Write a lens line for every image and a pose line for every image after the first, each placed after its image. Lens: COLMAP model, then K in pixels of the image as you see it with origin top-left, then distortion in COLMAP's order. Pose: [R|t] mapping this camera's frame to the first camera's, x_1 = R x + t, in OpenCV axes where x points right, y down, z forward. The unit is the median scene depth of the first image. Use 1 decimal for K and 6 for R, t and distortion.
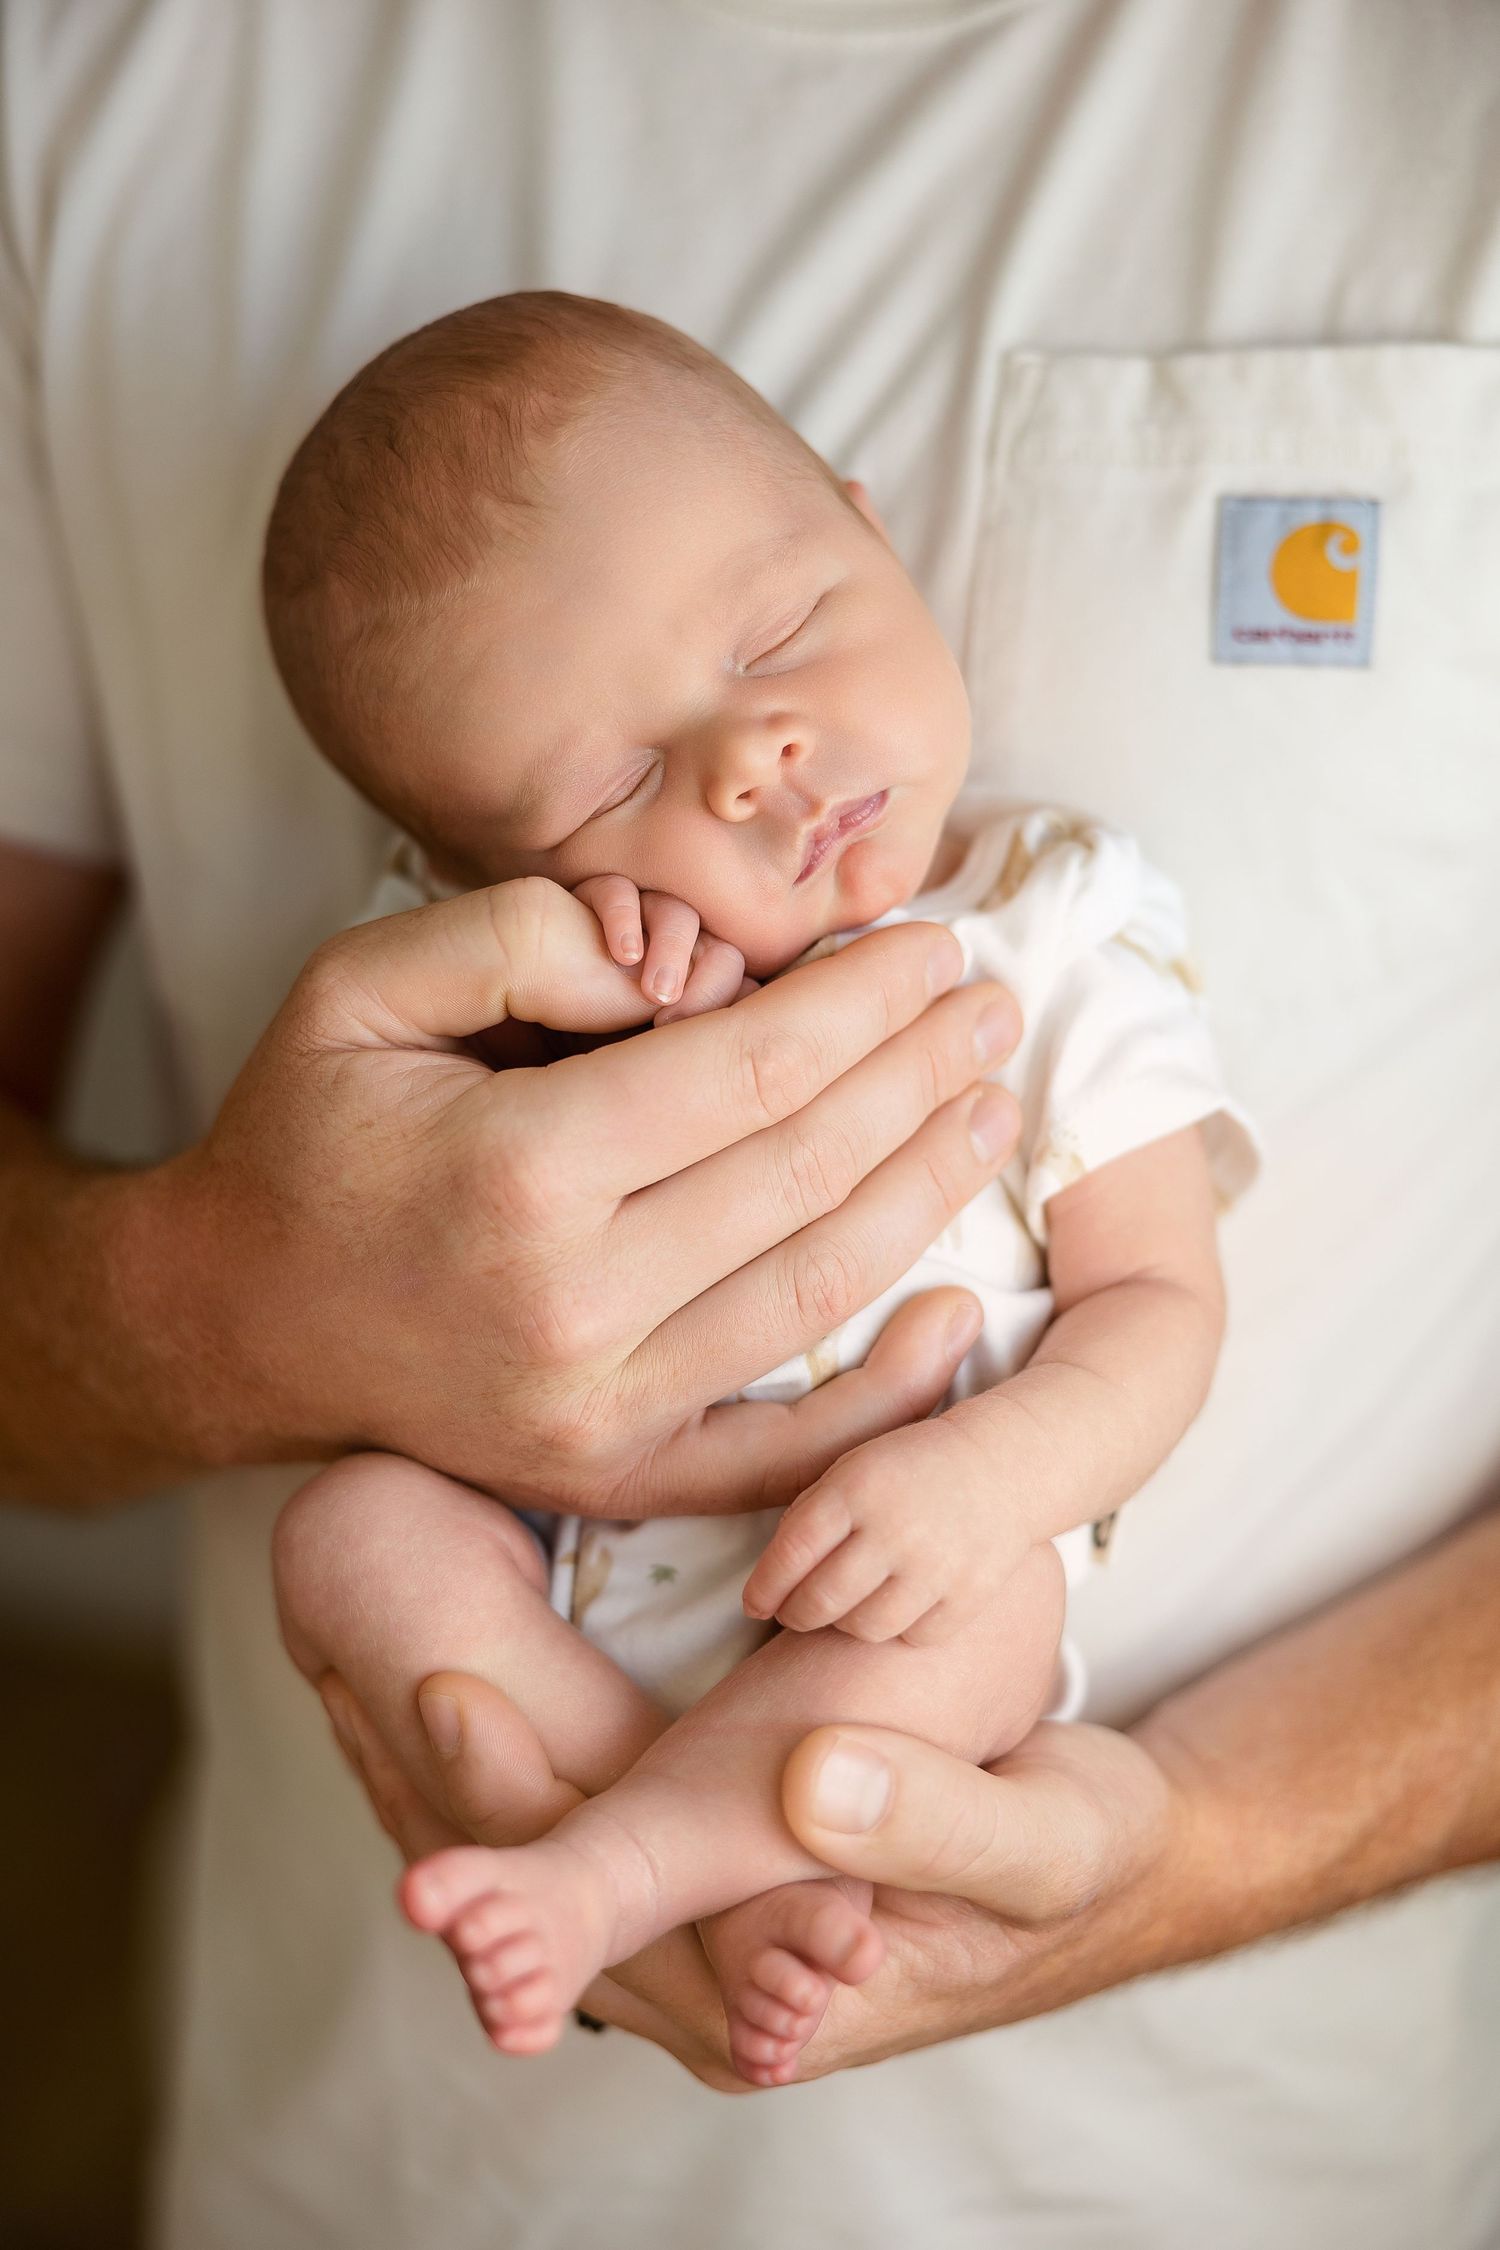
lens RADIAL K [[4399.6, 0, 760.5], [0, 4399.6, 1109.0], [0, 0, 1]] dist [0.015626, 0.000000]
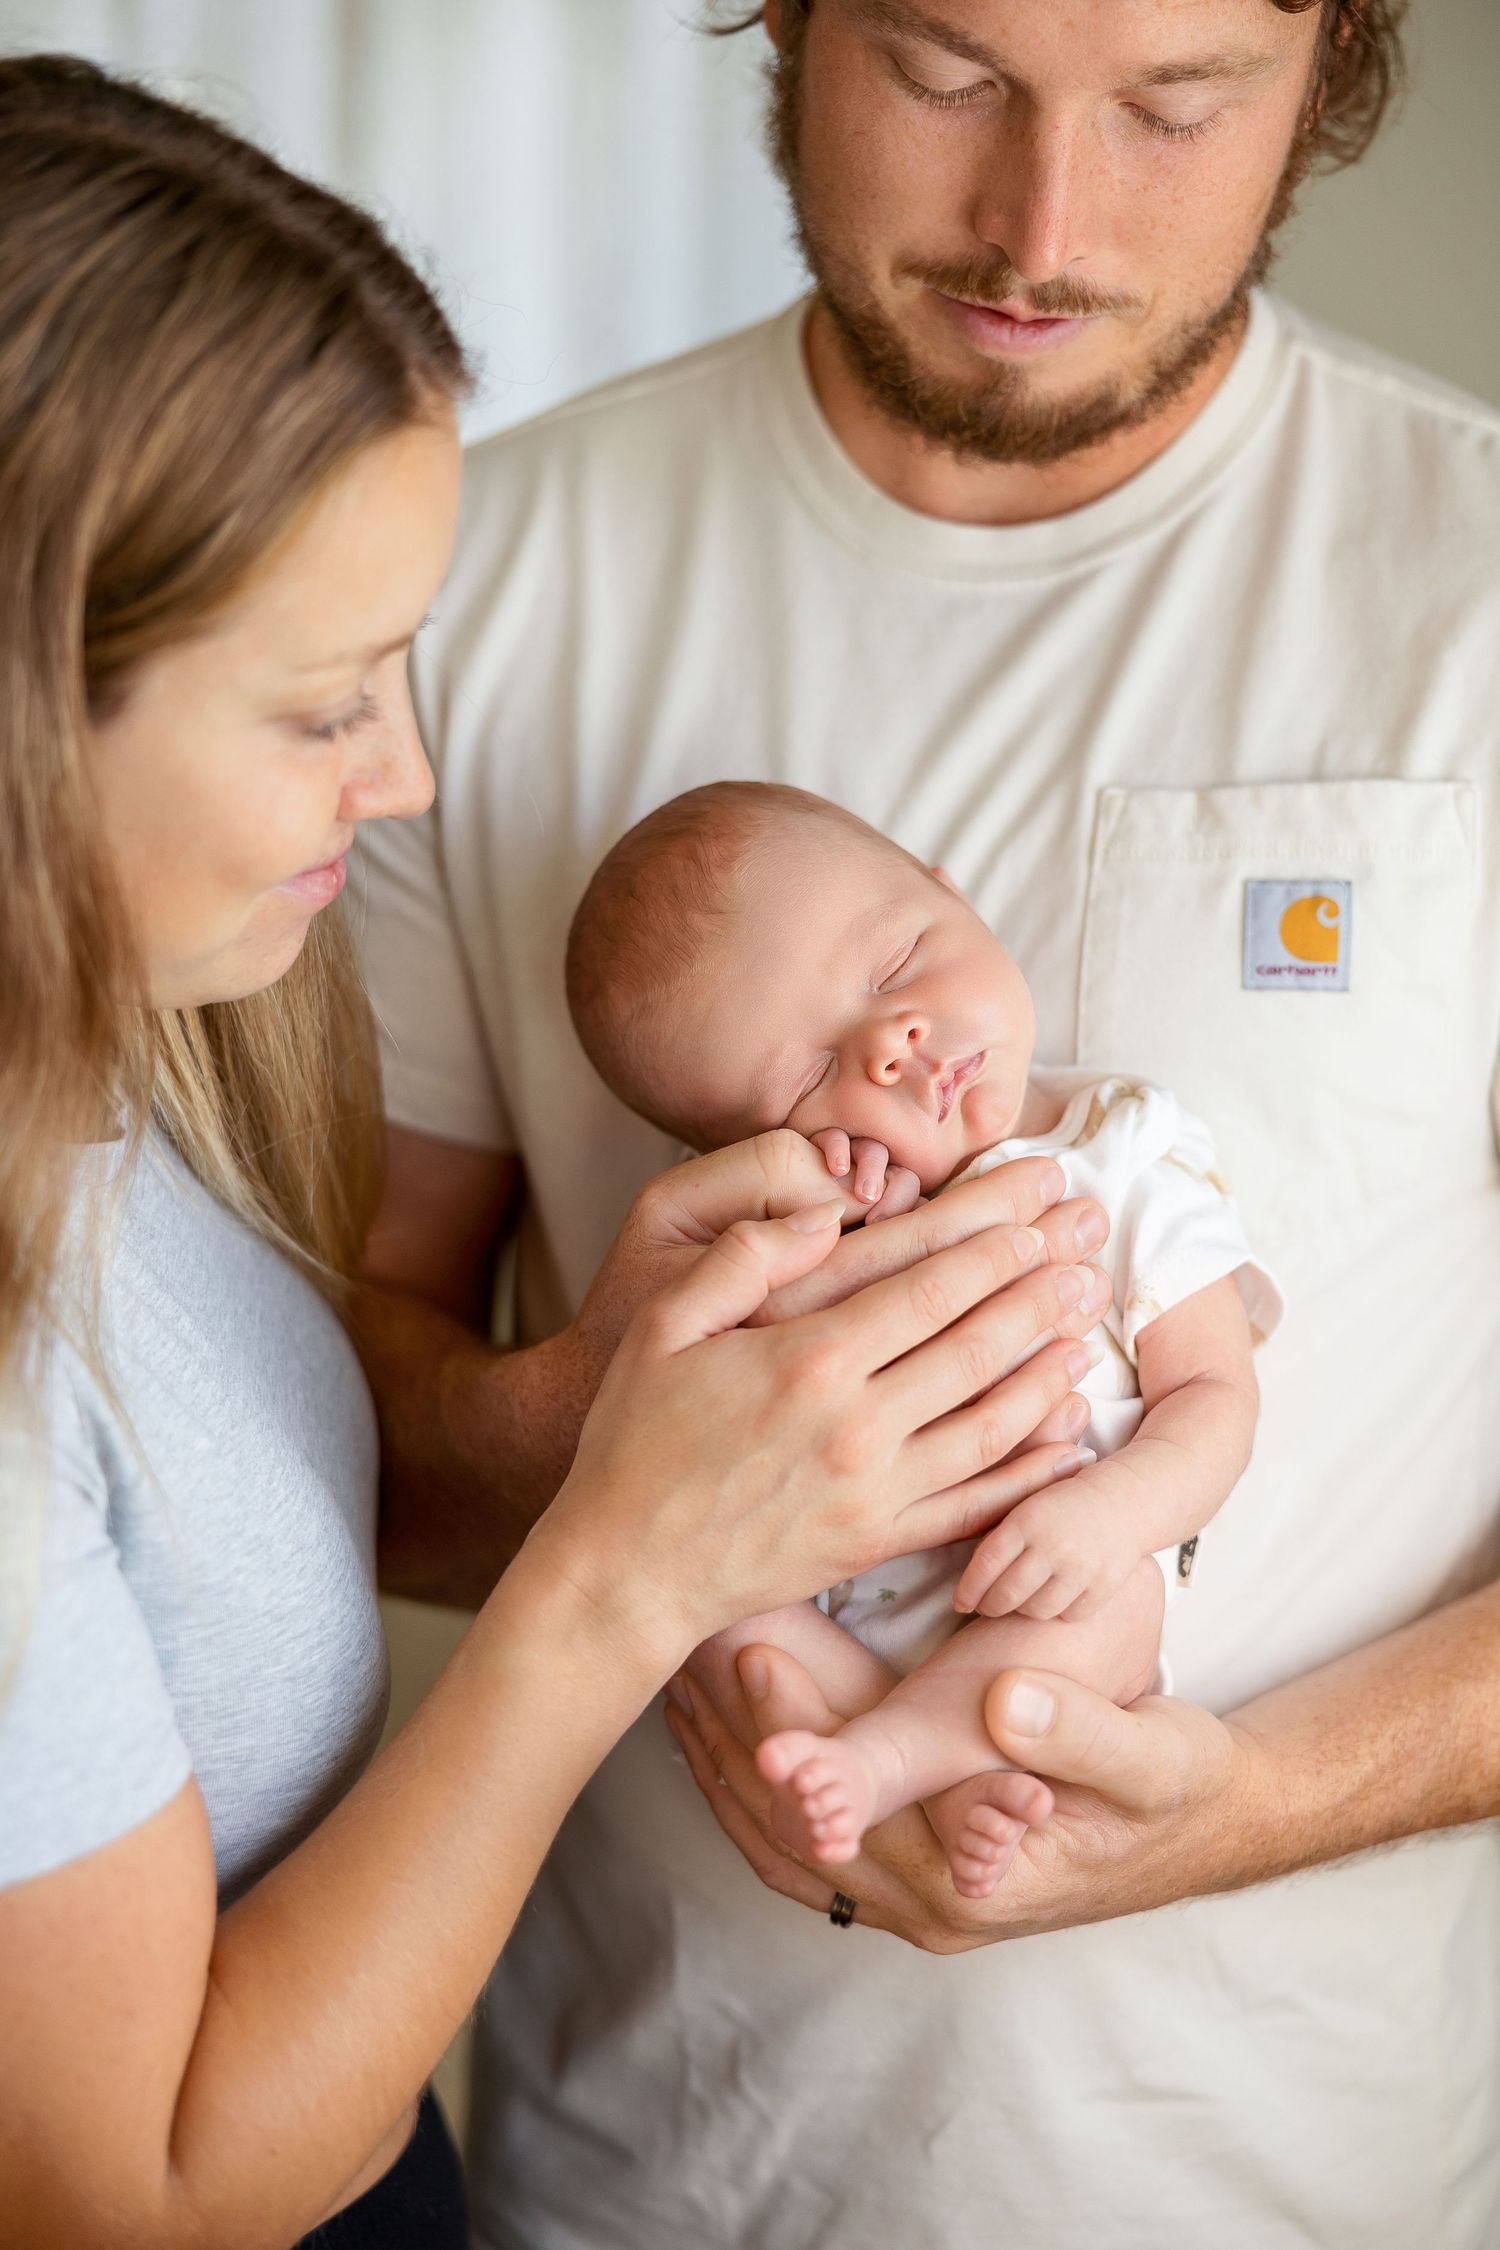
lens RADIAL K [[4805.8, 0, 742.0], [0, 4805.8, 1141.4], [0, 0, 1]] dist [0.192637, 0.000000]
pose [[0.999863, -0.009885, 0.013280, -0.091561], [0.011404, 0.992753, -0.119628, 0.146232], [-0.012002, 0.119764, 0.992730, -0.632949]]
